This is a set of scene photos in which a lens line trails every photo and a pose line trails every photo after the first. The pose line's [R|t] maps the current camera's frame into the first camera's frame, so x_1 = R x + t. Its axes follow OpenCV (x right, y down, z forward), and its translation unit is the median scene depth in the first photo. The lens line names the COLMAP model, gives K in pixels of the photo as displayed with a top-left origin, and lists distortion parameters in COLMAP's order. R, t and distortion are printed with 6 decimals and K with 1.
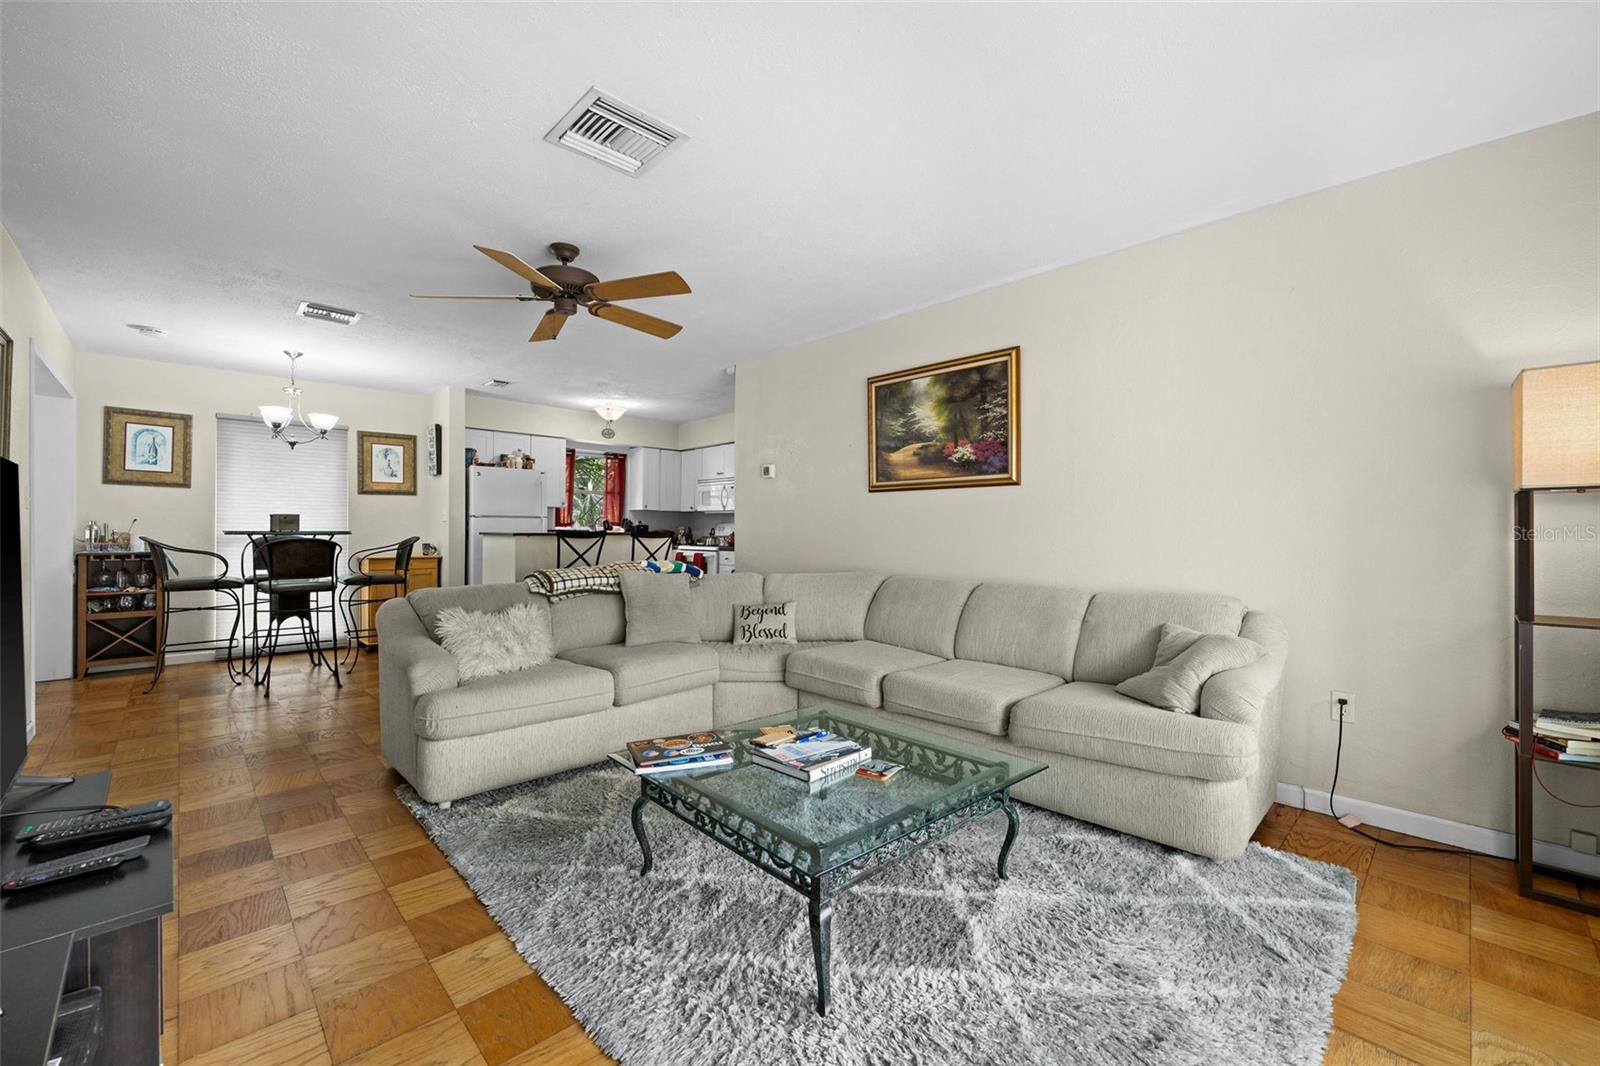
lens RADIAL K [[646.0, 0, 802.1], [0, 646.0, 531.6], [0, 0, 1]] dist [-0.002625, 0.000239]
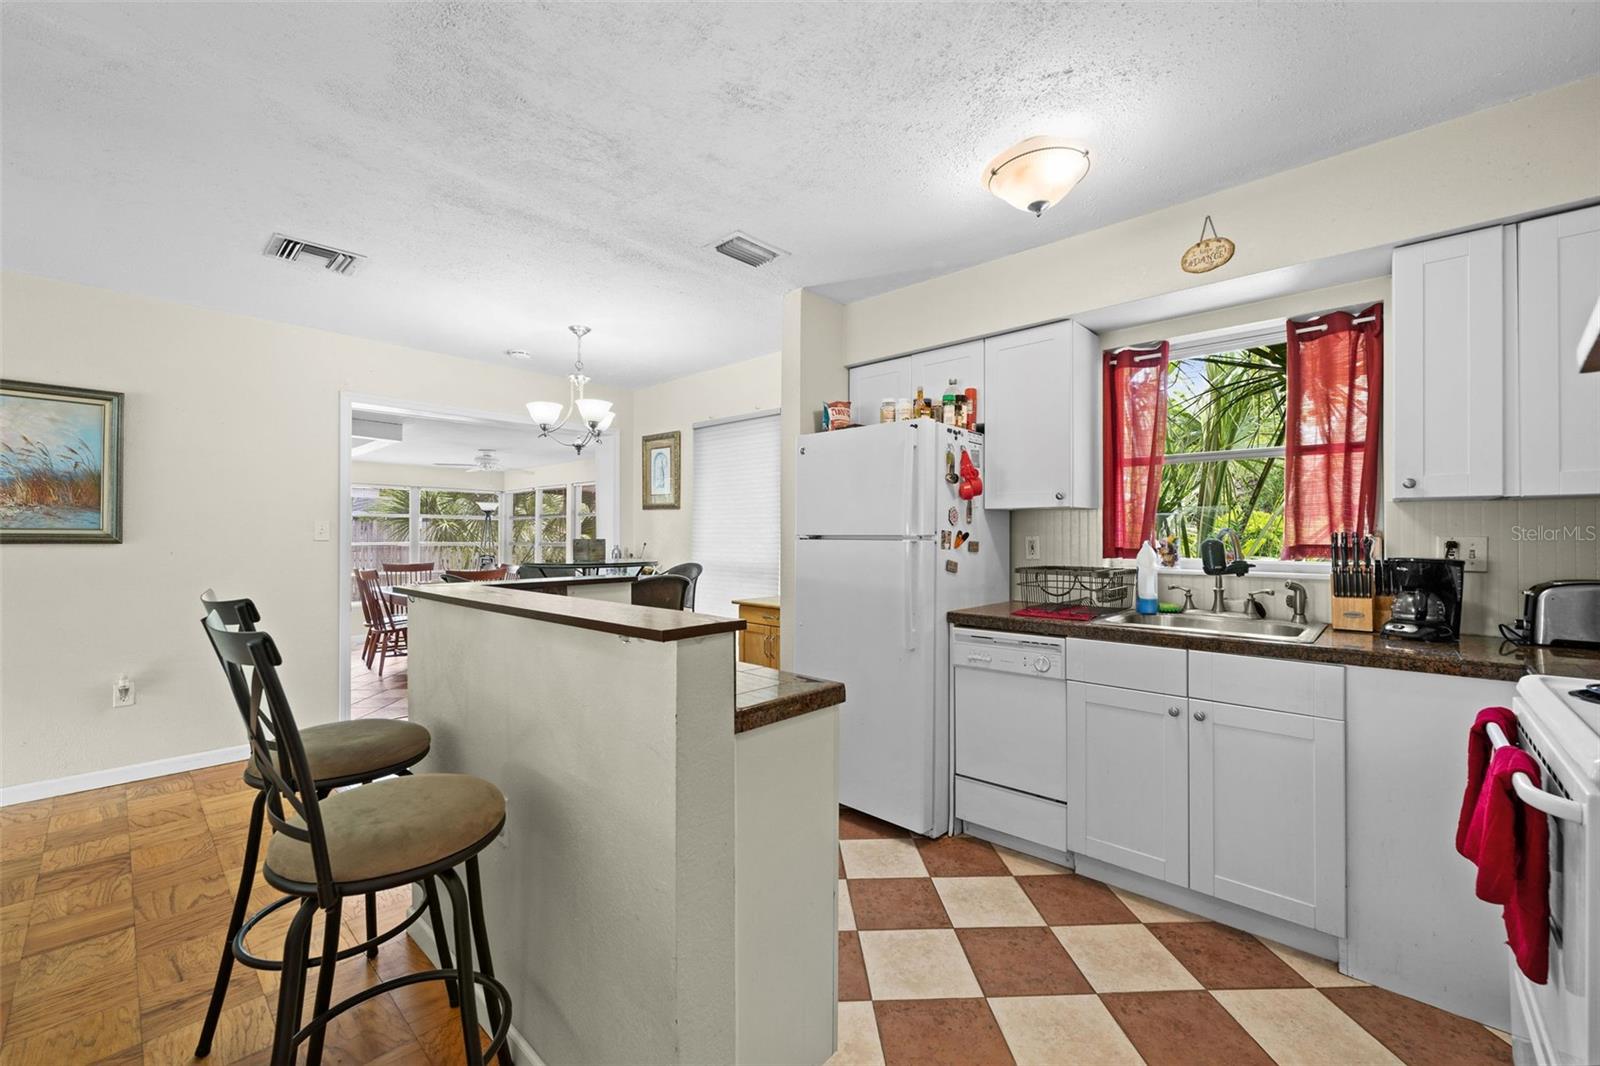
lens RADIAL K [[646.0, 0, 797.5], [0, 646.0, 530.8], [0, 0, 1]] dist [-0.002625, 0.000239]
pose [[0.050083, -0.011396, -0.998680, -0.013748], [-0.001651, 0.999933, -0.011493, -0.028405], [0.998744, 0.002225, 0.050061, 1.200639]]
